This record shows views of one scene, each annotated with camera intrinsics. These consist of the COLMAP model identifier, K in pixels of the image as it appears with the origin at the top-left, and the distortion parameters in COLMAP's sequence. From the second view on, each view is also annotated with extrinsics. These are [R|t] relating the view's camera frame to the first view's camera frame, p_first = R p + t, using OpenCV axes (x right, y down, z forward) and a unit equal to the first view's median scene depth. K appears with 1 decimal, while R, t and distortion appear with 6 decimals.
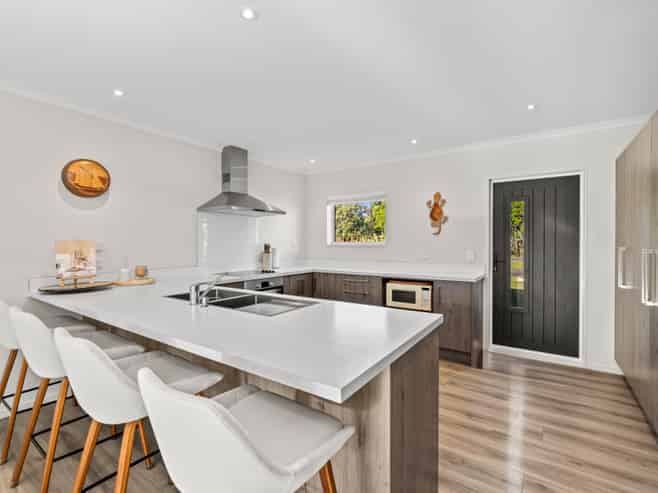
lens RADIAL K [[307.1, 0, 329.0], [0, 307.1, 246.5], [0, 0, 1]] dist [0.021792, 0.000059]
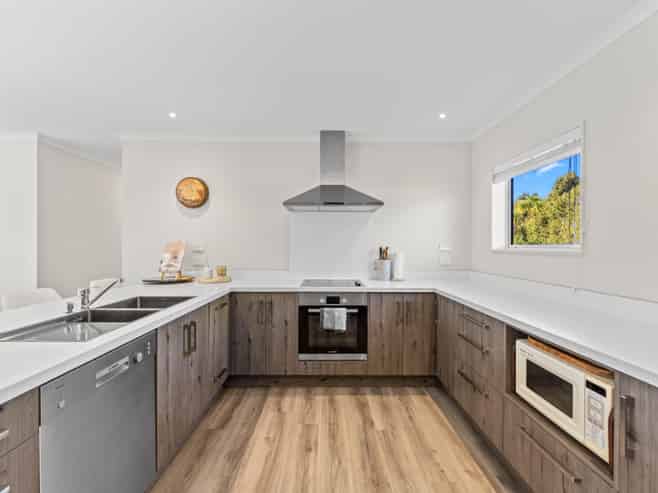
lens RADIAL K [[307.1, 0, 329.0], [0, 307.1, 246.5], [0, 0, 1]] dist [0.021792, 0.000059]
pose [[0.576153, 0.008096, -0.817302, 0.393797], [-0.015508, 0.999879, -0.001028, -0.008280], [0.817195, 0.013267, 0.576209, 0.532738]]
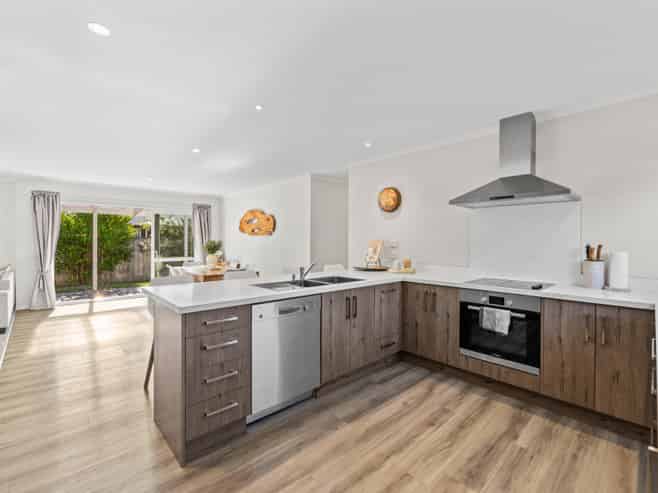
lens RADIAL K [[303.1, 0, 329.0], [0, 303.1, 246.5], [0, 0, 1]] dist [0.021459, 0.000015]
pose [[-0.203127, 0.016499, -0.979013, 0.550014], [-0.019695, 0.999587, 0.020932, -0.009683], [0.978954, 0.023534, -0.202719, 0.733312]]
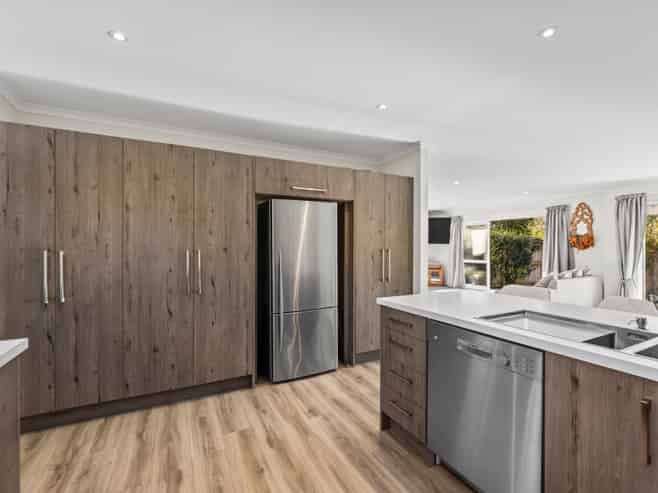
lens RADIAL K [[307.1, 0, 329.0], [0, 307.1, 246.5], [0, 0, 1]] dist [0.021792, 0.000059]
pose [[-0.886266, 0.001046, 0.463176, -0.041912], [0.003038, 0.999989, 0.003555, -0.007867], [-0.463167, 0.004557, -0.886259, 0.991051]]
